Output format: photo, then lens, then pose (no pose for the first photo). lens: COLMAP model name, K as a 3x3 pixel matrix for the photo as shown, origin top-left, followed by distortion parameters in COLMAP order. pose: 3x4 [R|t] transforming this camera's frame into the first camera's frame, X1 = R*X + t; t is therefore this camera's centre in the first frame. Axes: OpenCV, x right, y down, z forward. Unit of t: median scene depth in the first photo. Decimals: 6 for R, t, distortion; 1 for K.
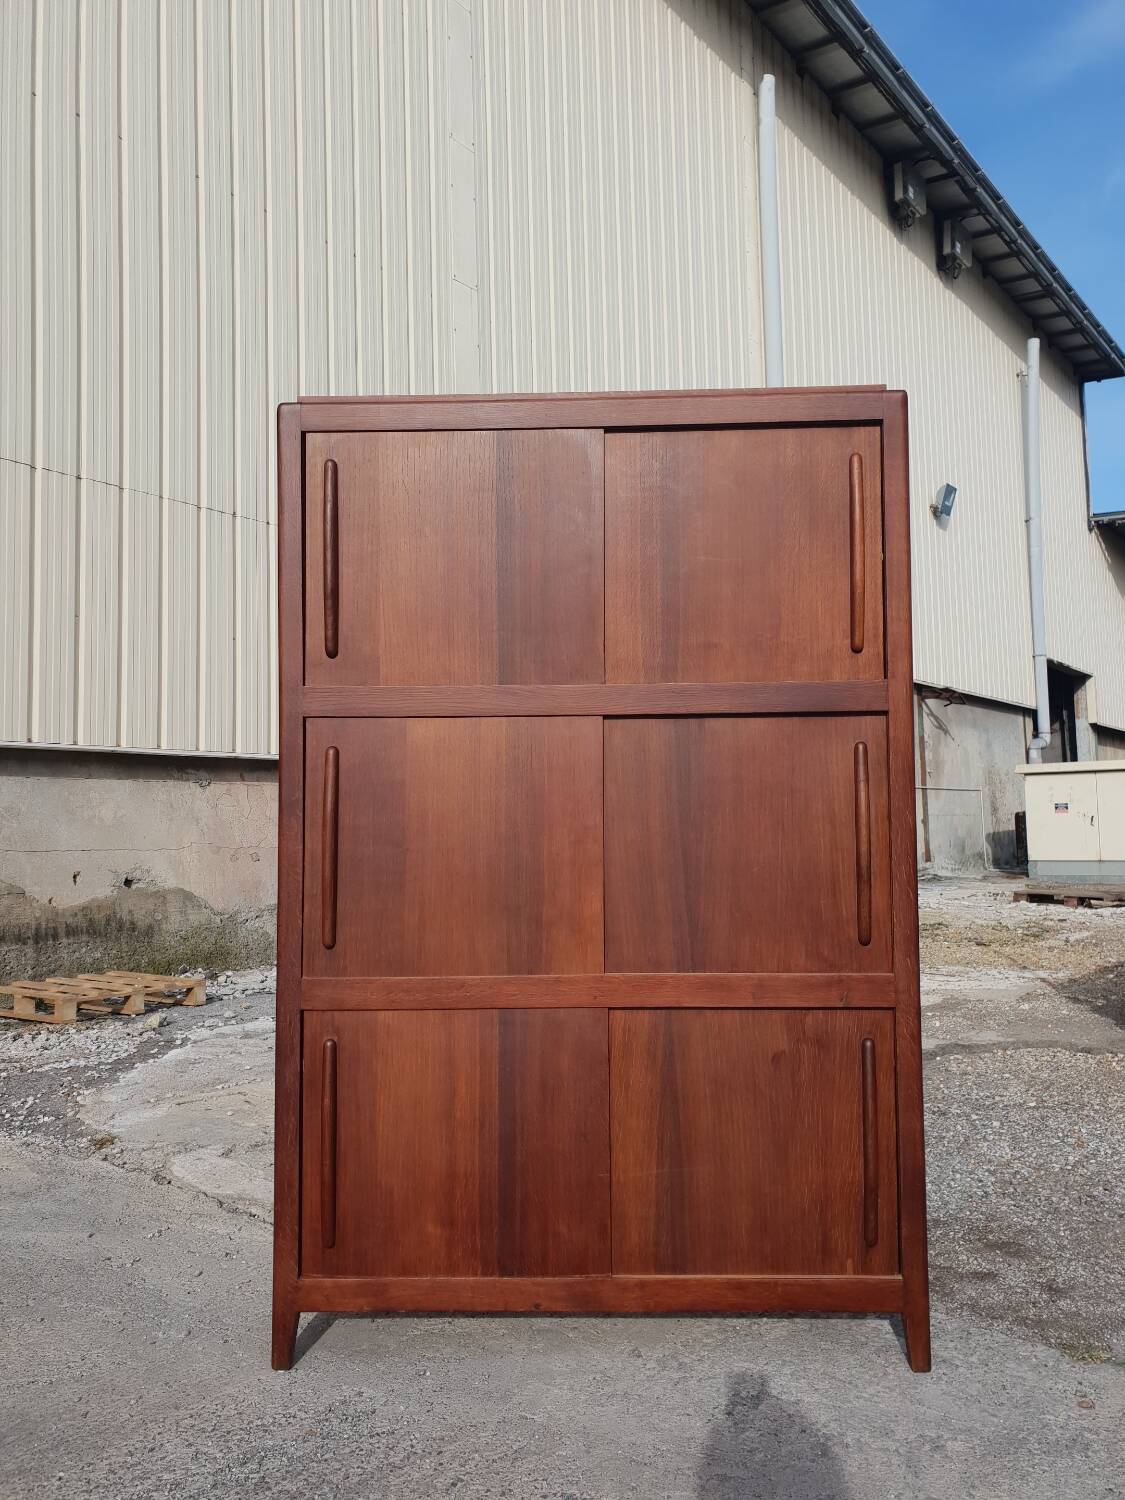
lens RADIAL K [[1166.4, 0, 561.8], [0, 1166.4, 738.3], [0, 0, 1]] dist [0.029354, 0.002262]
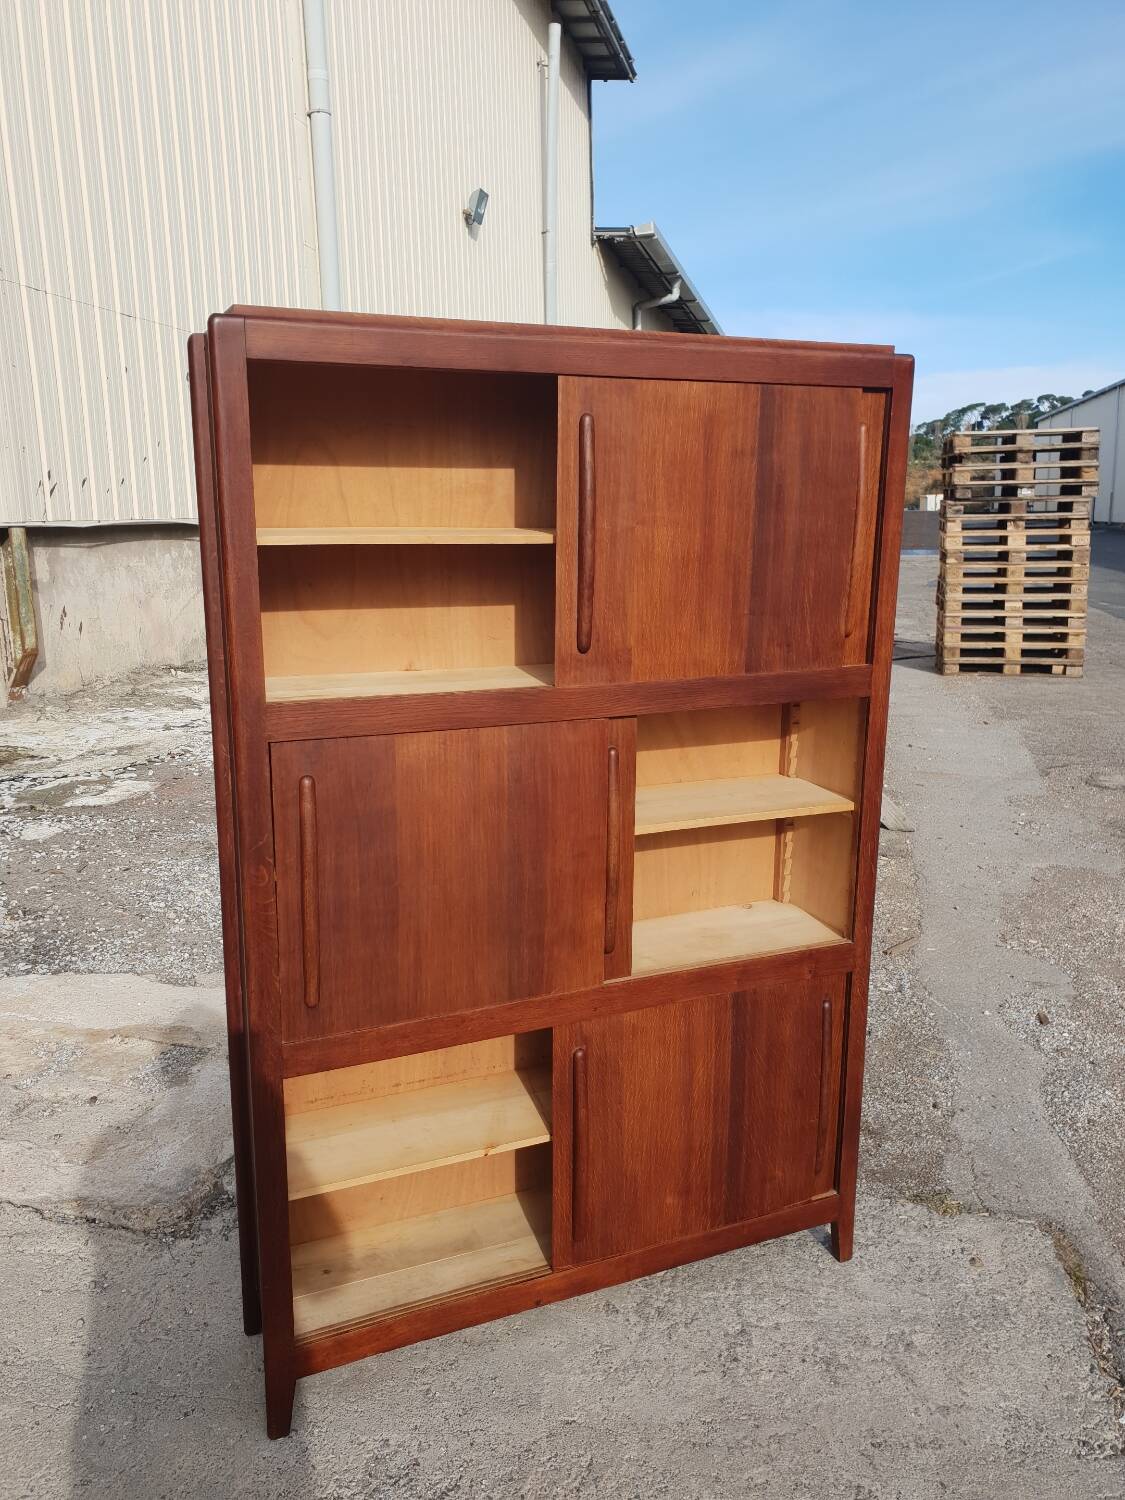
lens RADIAL K [[1181.6, 0, 556.5], [0, 1181.6, 740.8], [0, 0, 1]] dist [-0.011426, 0.085728]
pose [[0.905947, -0.077171, 0.416300, -0.379715], [-0.033917, 0.966861, 0.253041, -0.229508], [-0.422031, -0.243362, 0.873307, 0.222651]]
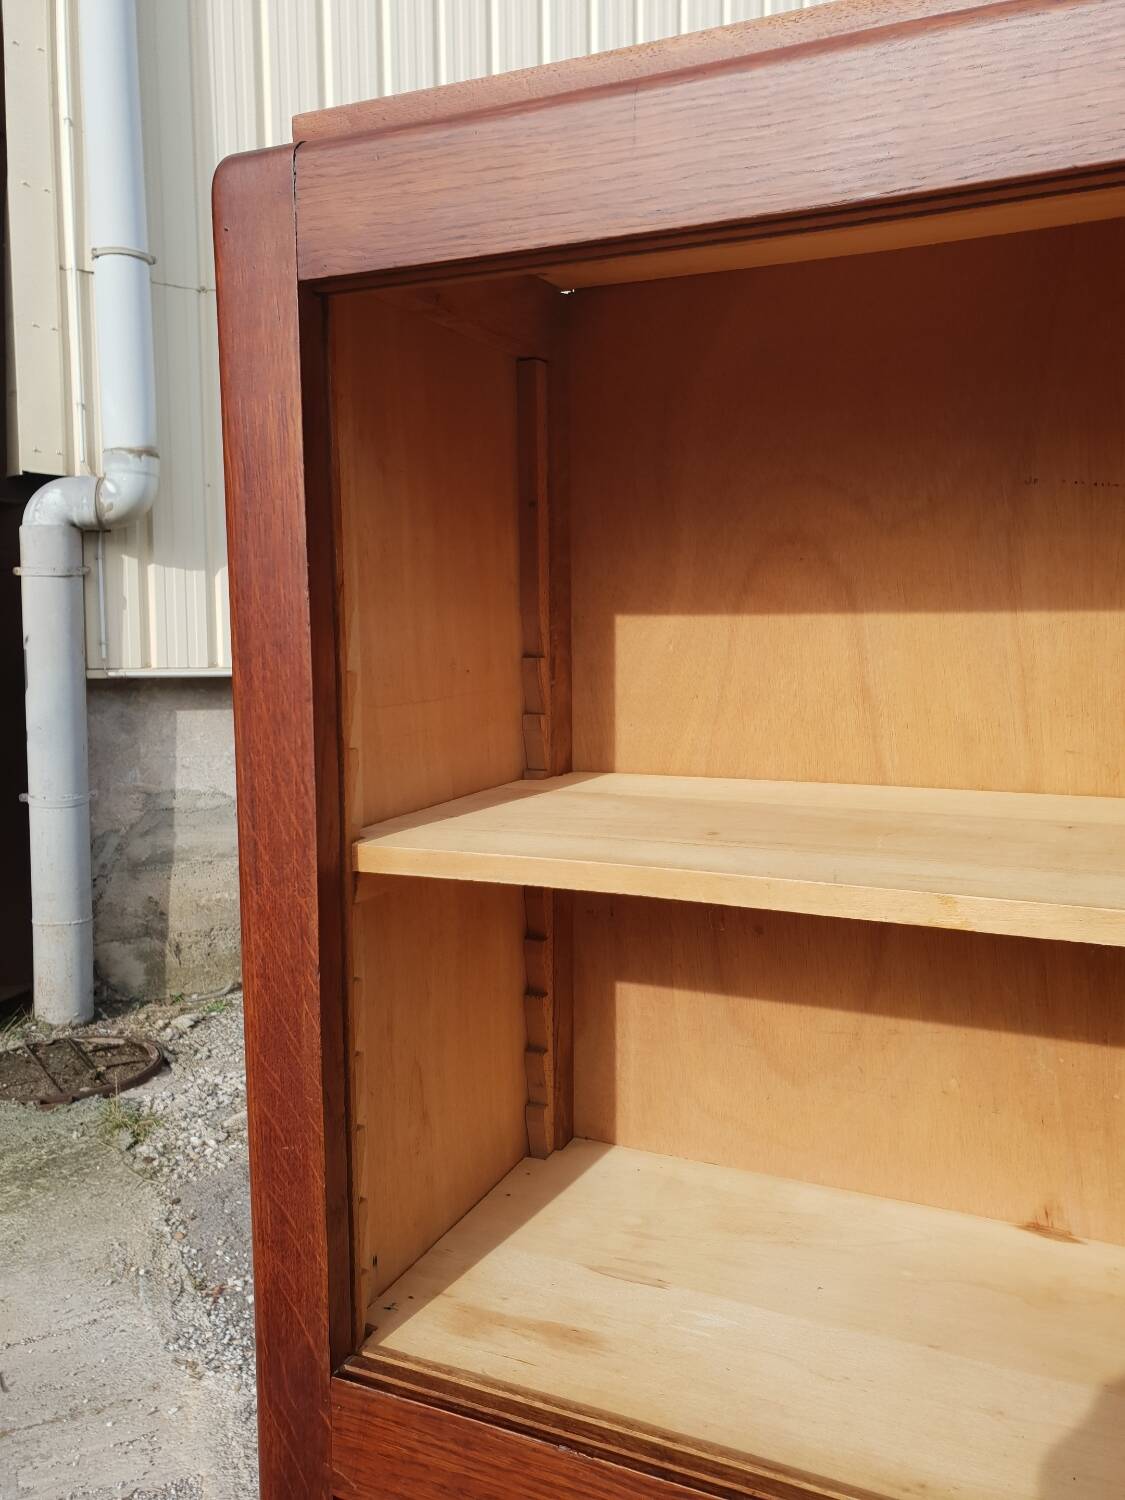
lens RADIAL K [[1181.6, 0, 556.5], [0, 1181.6, 740.8], [0, 0, 1]] dist [-0.011426, 0.085728]
pose [[0.927483, 0.043129, -0.371370, -0.092086], [0.016722, 0.987544, 0.156452, -0.215342], [0.373491, -0.151317, 0.915209, 0.813937]]
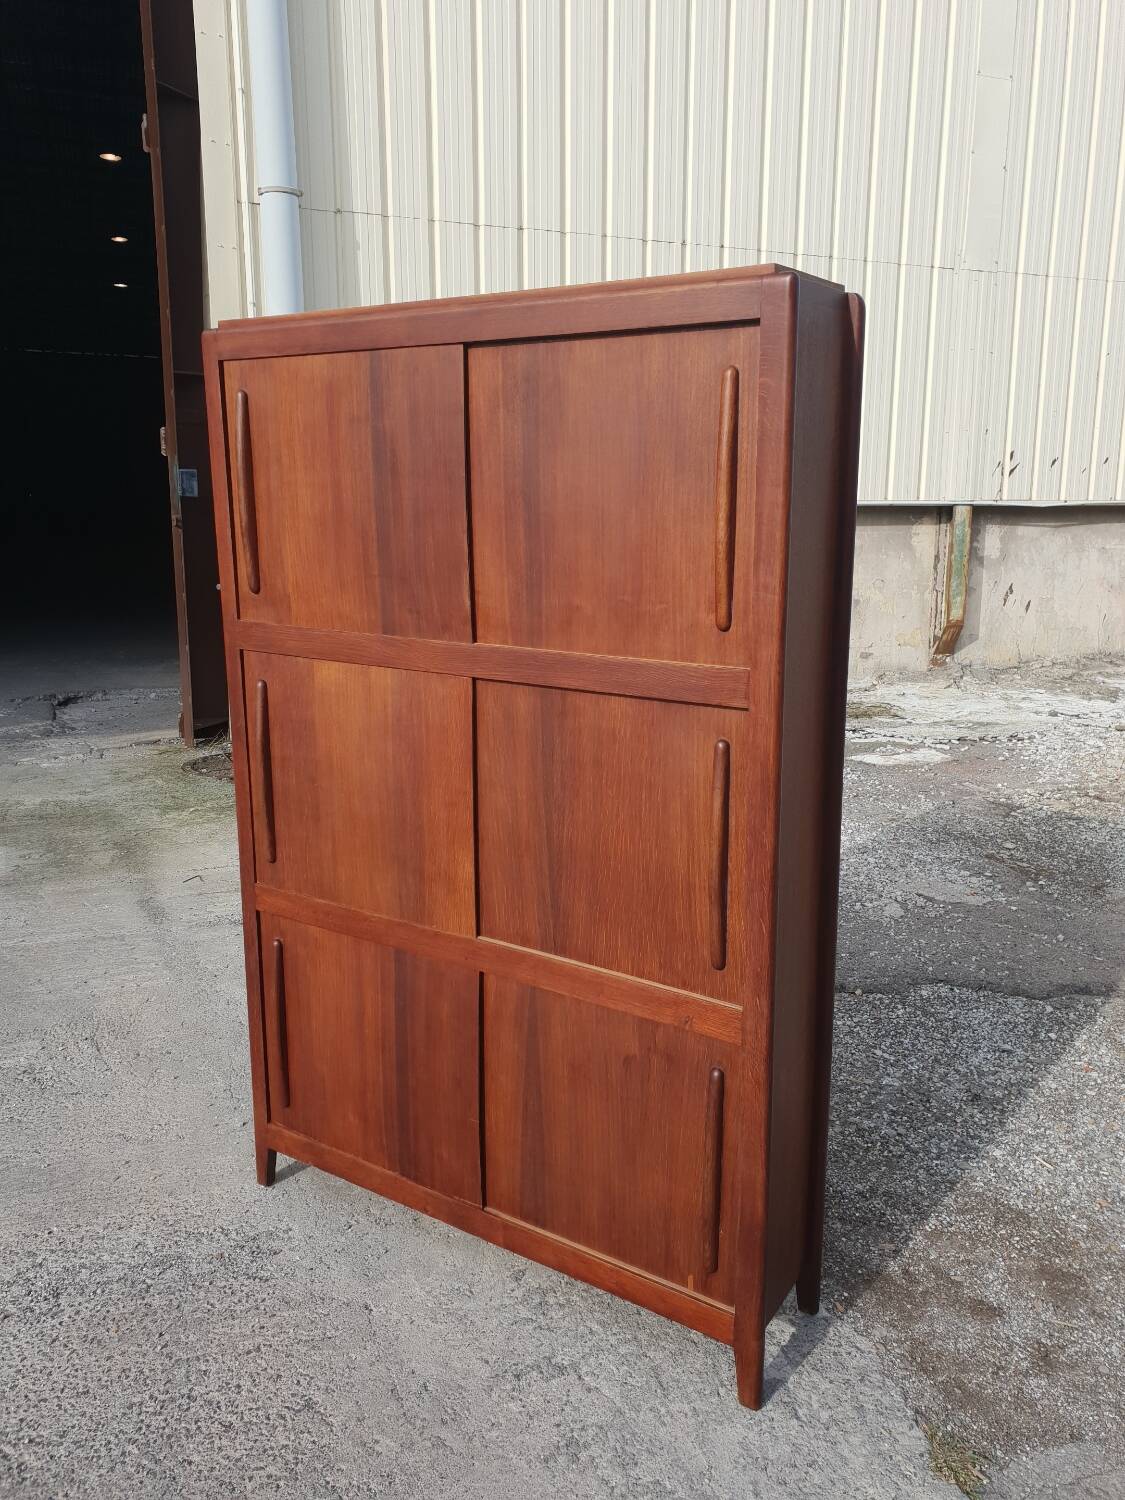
lens RADIAL K [[1159.8, 0, 567.4], [0, 1159.8, 725.7], [0, 0, 1]] dist [0.039472, -0.001428]
pose [[0.857086, 0.114712, -0.502240, 0.564747], [0.023736, 0.965066, 0.260929, -0.219115], [0.514626, -0.235559, 0.824422, 0.277591]]
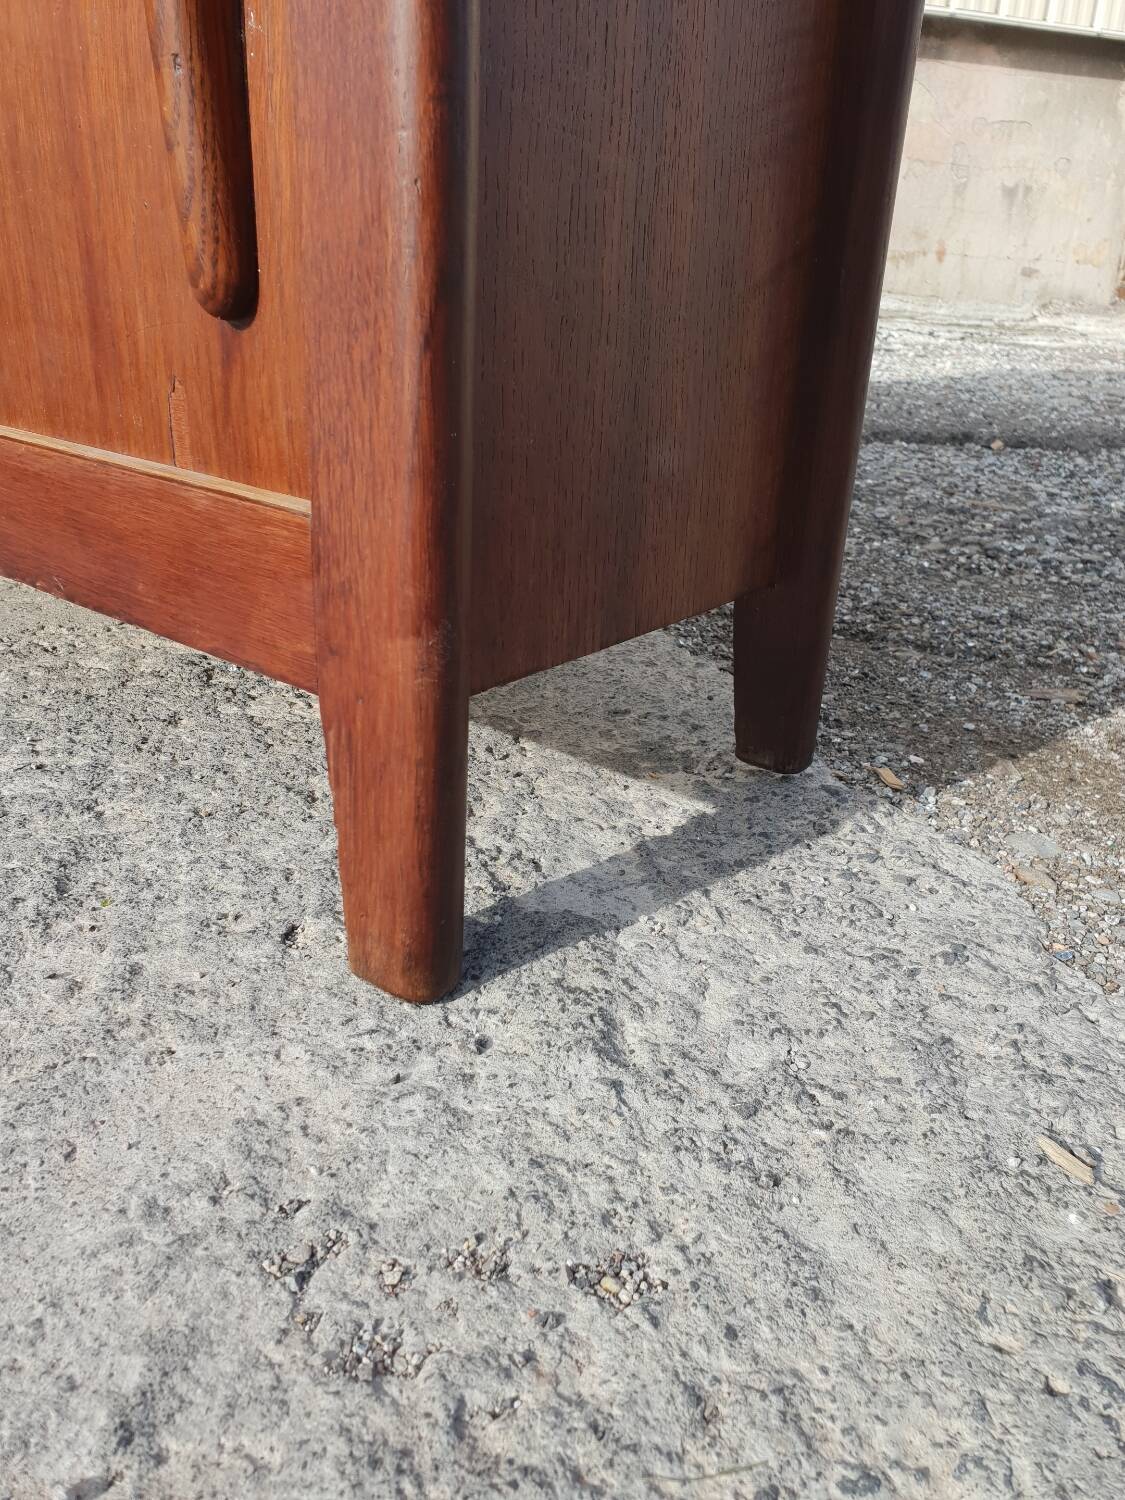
lens RADIAL K [[1178.3, 0, 562.5], [0, 1178.3, 750.0], [0, 0, 1]] dist [0.013044, 0.004173]
pose [[0.798905, 0.277711, -0.533504, 0.403572], [-0.020872, 0.899287, 0.436860, 0.401457], [0.601094, -0.337875, 0.724242, 0.857798]]
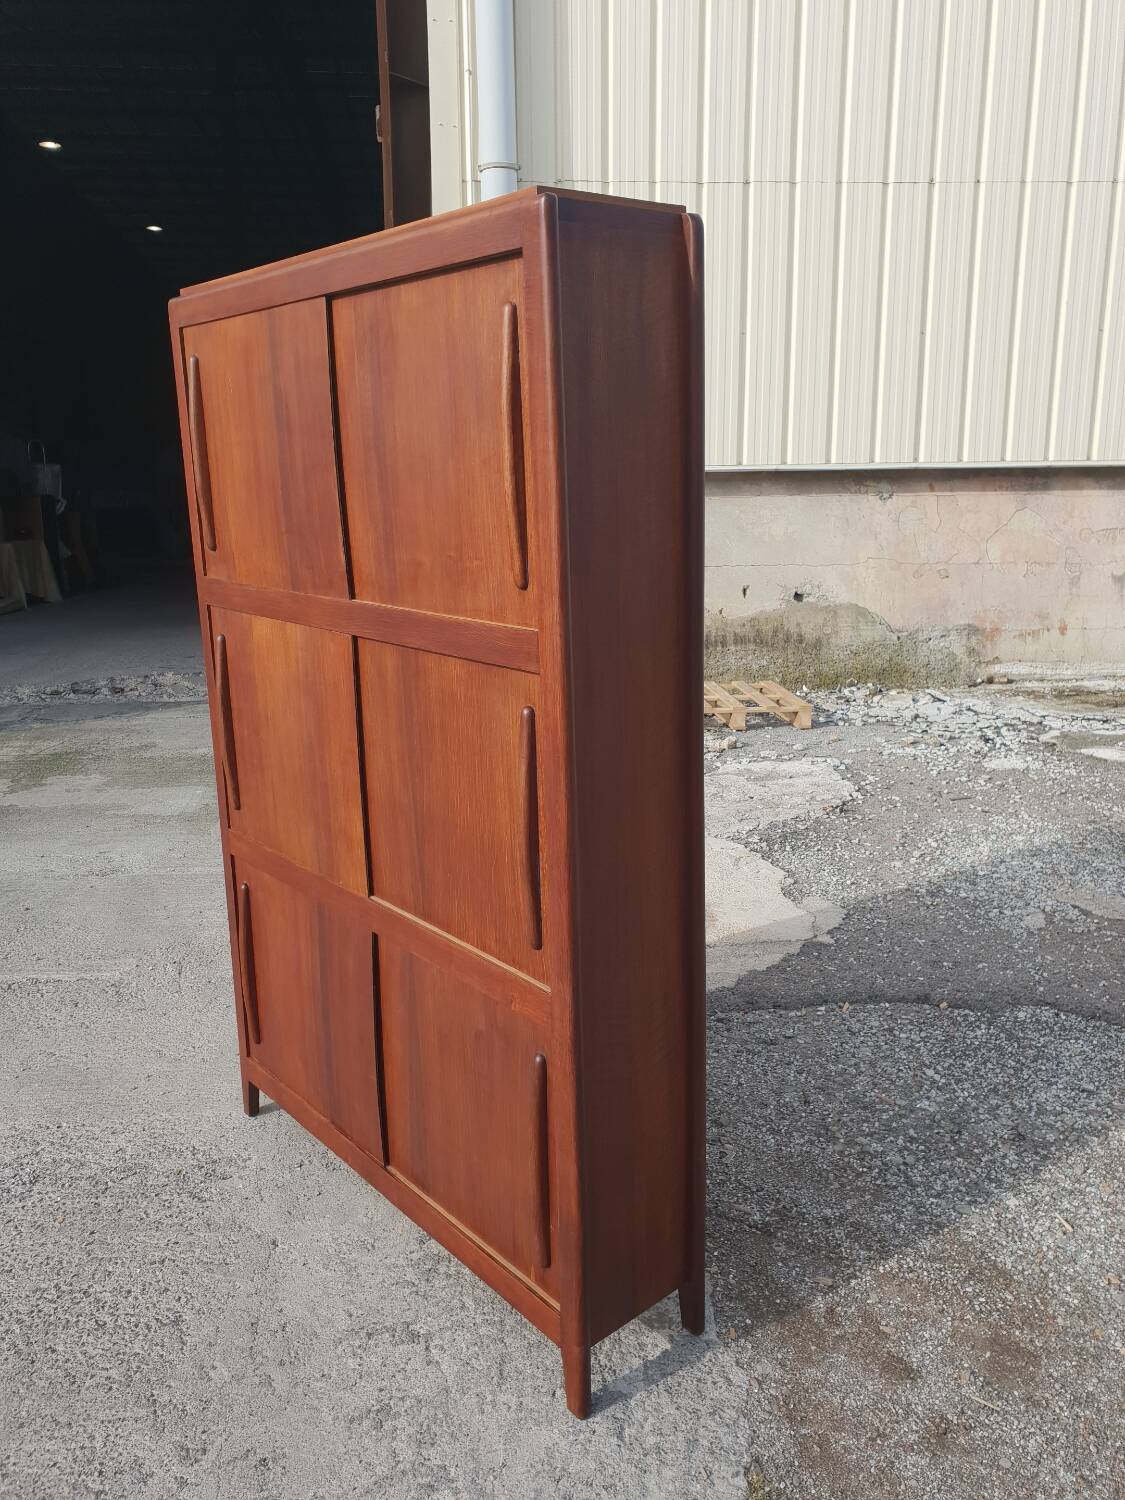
lens RADIAL K [[1159.7, 0, 555.1], [0, 1159.7, 721.9], [0, 0, 1]] dist [0.032162, 0.003597]
pose [[0.669066, 0.161308, -0.725486, 0.814353], [0.057908, 0.961879, 0.267274, -0.187336], [0.740944, -0.220835, 0.634219, 0.527735]]
